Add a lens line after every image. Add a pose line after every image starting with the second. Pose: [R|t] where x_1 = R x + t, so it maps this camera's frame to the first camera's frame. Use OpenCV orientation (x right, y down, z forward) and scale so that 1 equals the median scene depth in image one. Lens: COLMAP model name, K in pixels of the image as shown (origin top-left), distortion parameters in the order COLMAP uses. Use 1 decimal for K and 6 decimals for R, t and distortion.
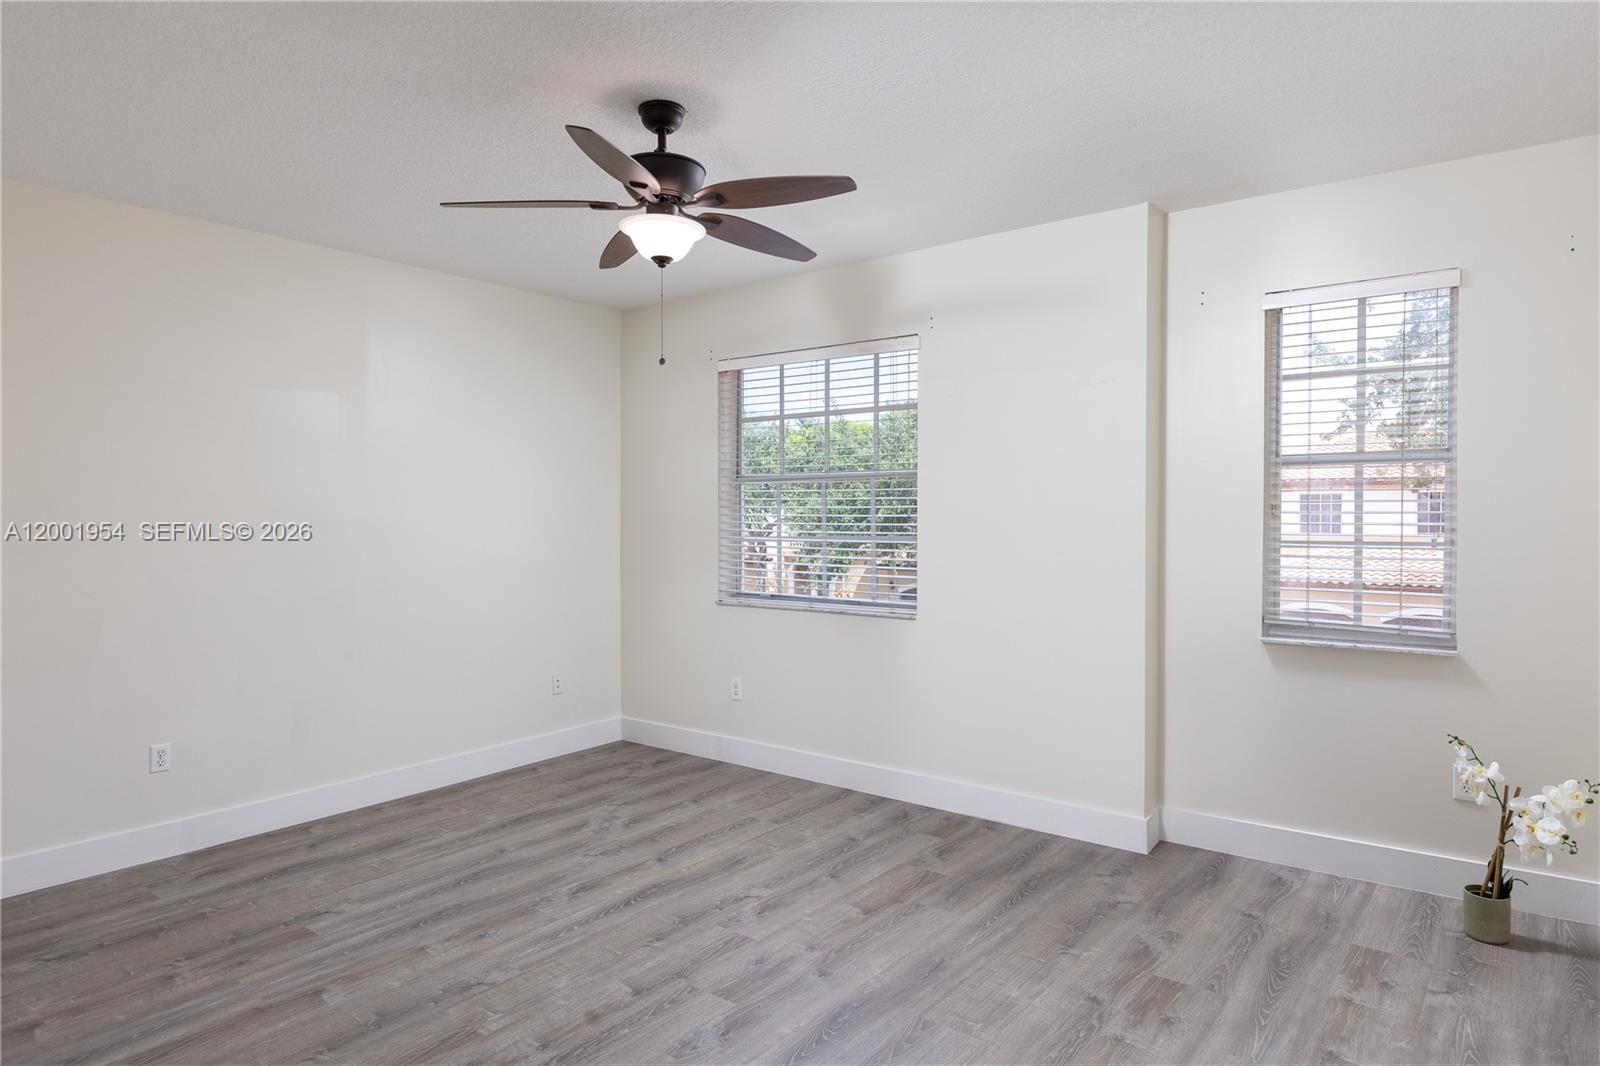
lens RADIAL K [[938.8, 0, 808.3], [0, 938.8, 527.8], [0, 0, 1]] dist [0.002833, -0.000219]
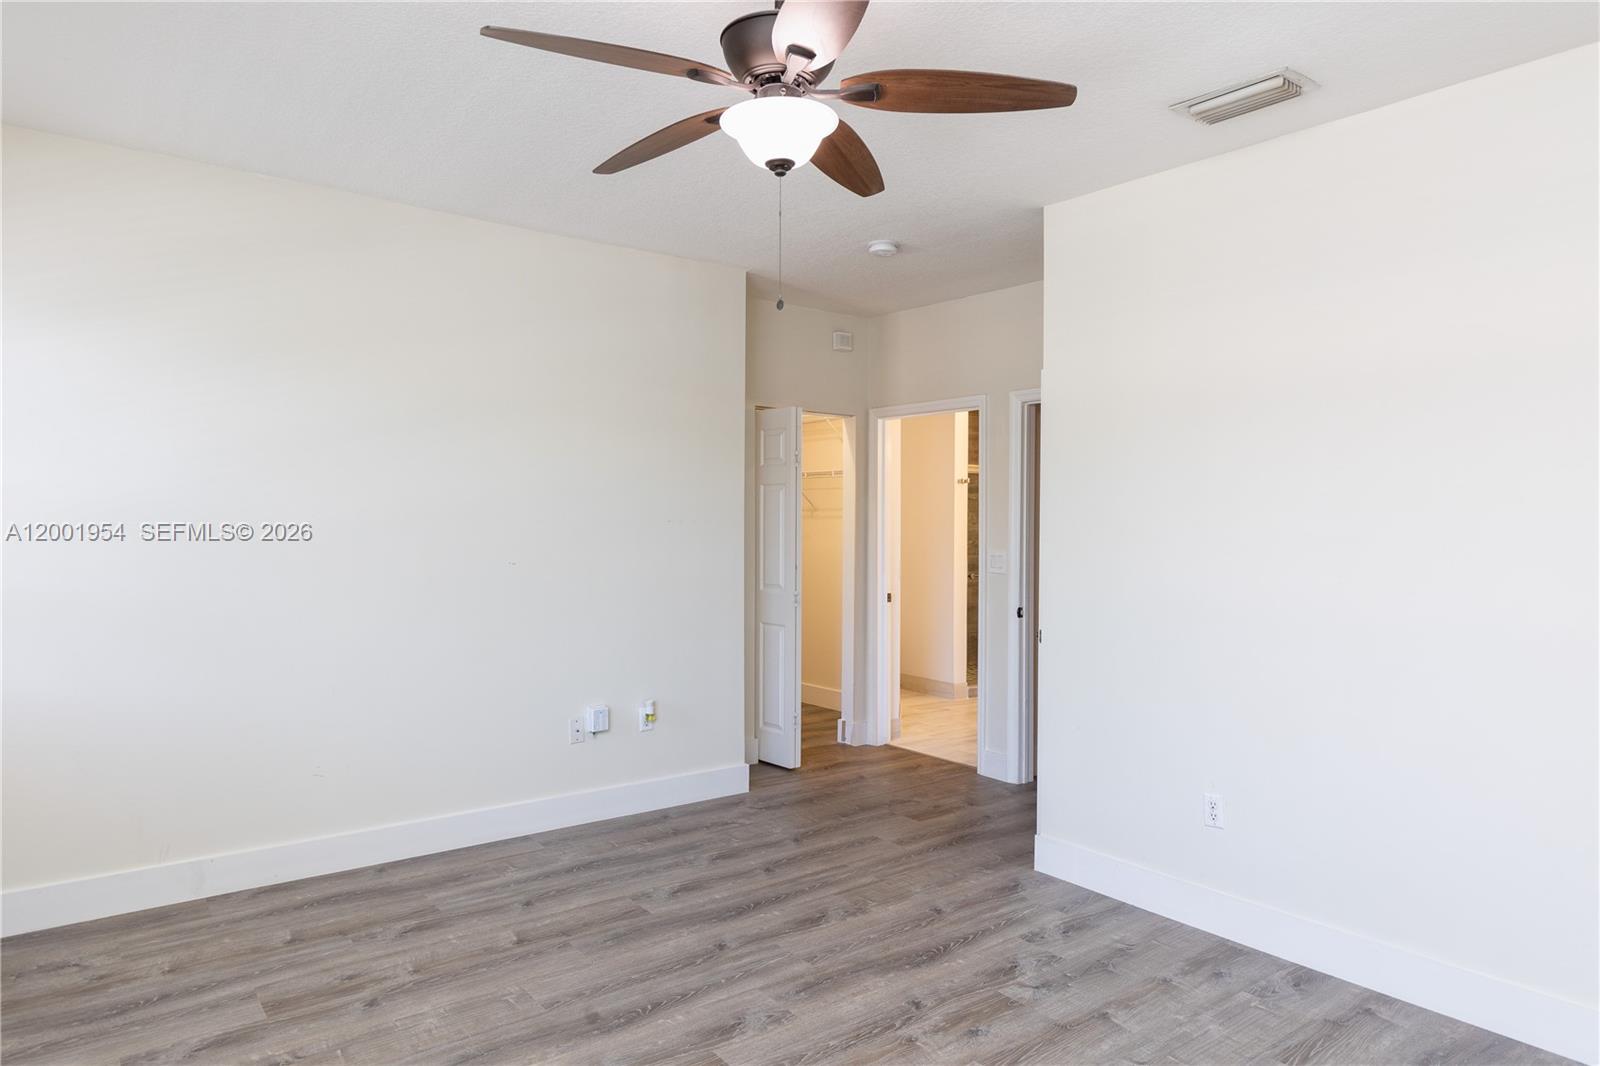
lens RADIAL K [[982.1, 0, 800.0], [0, 982.1, 533.0], [0, 0, 1]] dist [0.005493, -0.001075]
pose [[-0.968817, -0.005705, 0.247713, -0.402898], [-0.000670, 0.999792, 0.020407, -0.018723], [-0.247778, 0.019605, -0.968619, 1.941035]]
